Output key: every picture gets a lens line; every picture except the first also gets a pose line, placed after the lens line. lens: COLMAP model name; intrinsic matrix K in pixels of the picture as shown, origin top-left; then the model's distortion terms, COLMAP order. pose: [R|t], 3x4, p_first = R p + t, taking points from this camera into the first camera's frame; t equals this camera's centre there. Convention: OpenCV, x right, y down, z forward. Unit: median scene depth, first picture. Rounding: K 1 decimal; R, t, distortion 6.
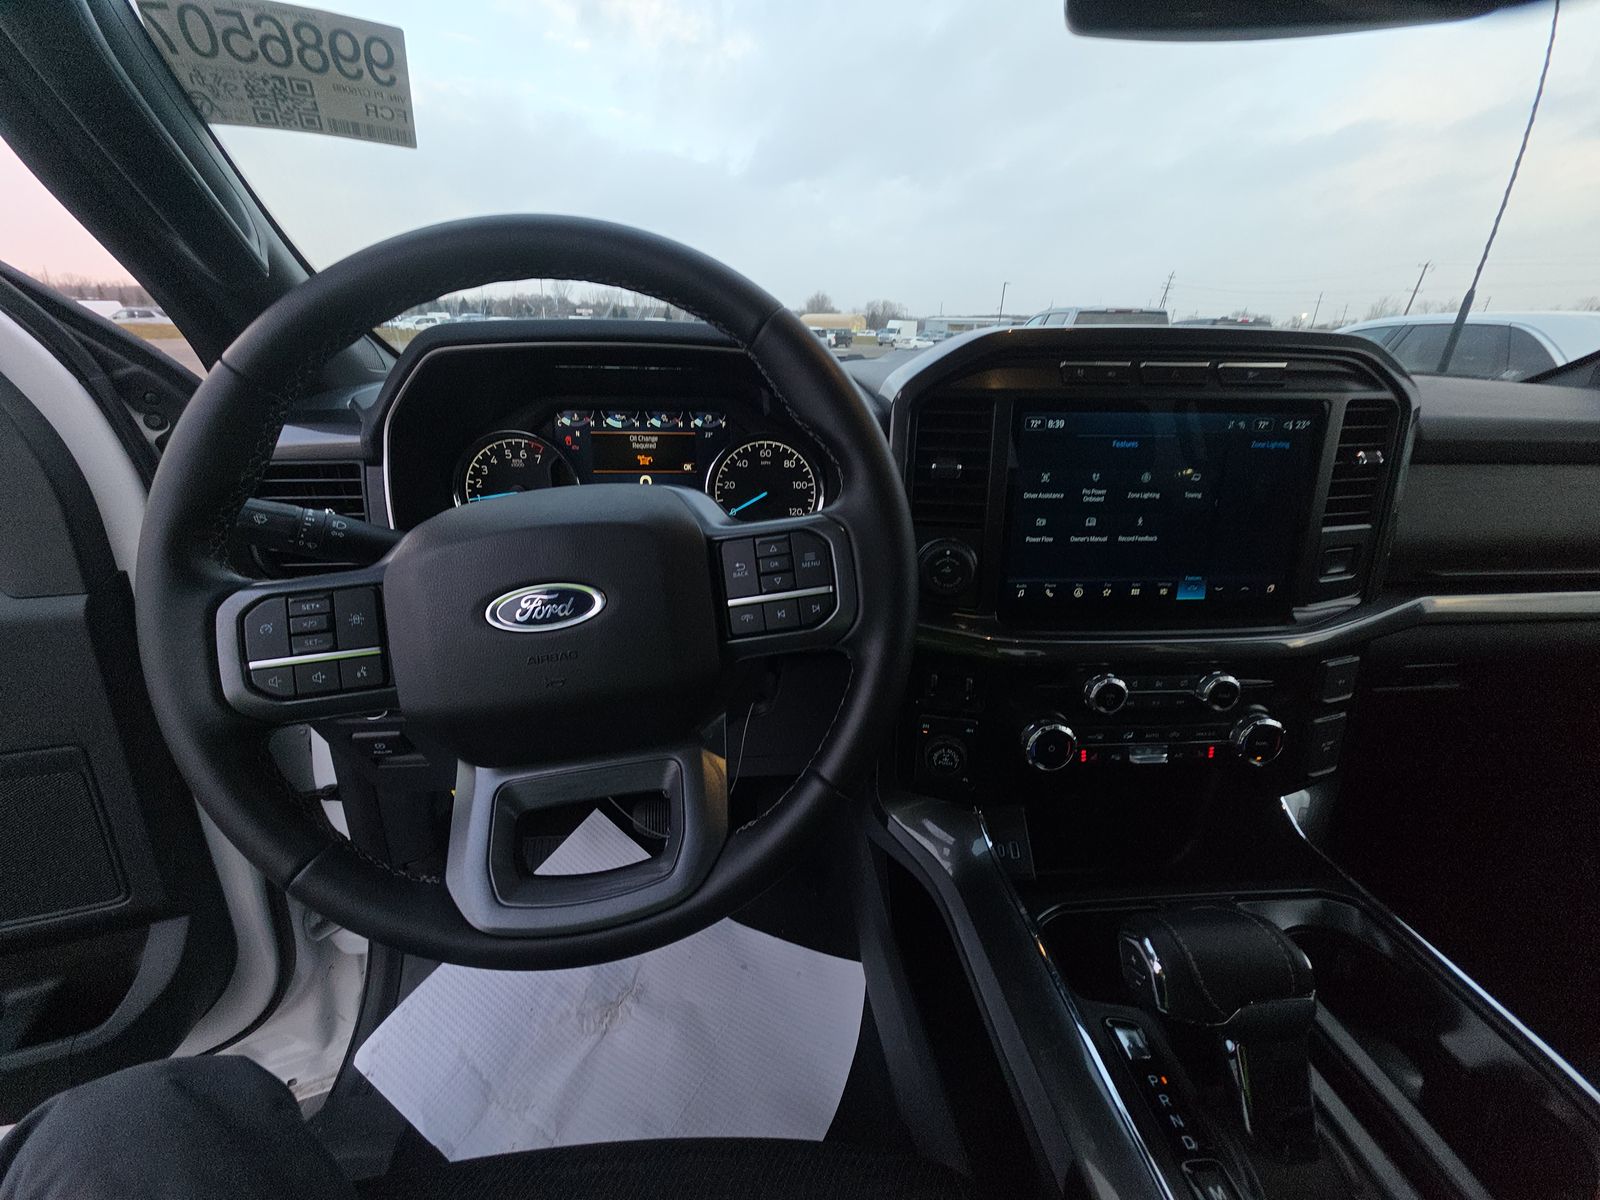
lens RADIAL K [[651.4, 0, 802.6], [0, 651.4, 598.7], [0, 0, 1]] dist [0.004927, -0.001166]
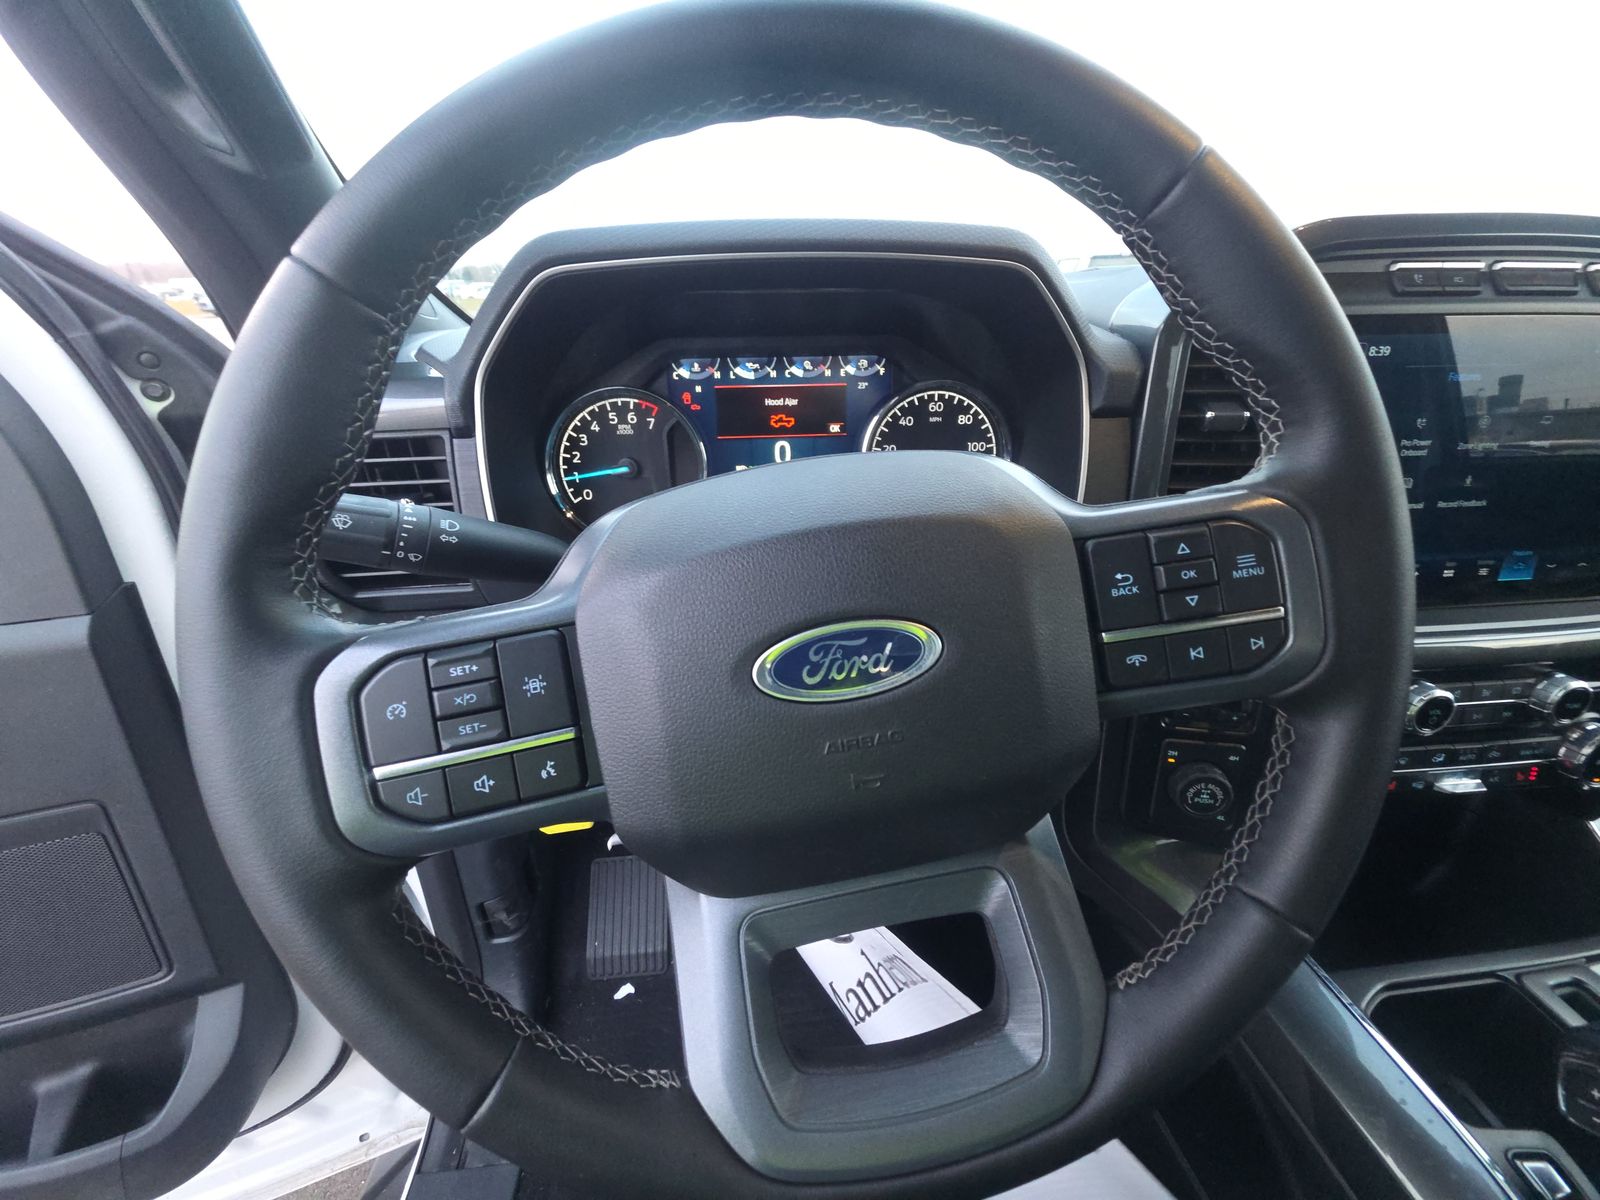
lens RADIAL K [[651.4, 0, 799.9], [0, 651.4, 599.5], [0, 0, 1]] dist [0.004927, -0.001166]
pose [[0.999533, -0.030559, -0.000787, -0.235489], [0.030556, 0.998016, 0.055045, -0.042033], [-0.000896, -0.055044, 0.998484, 0.212625]]
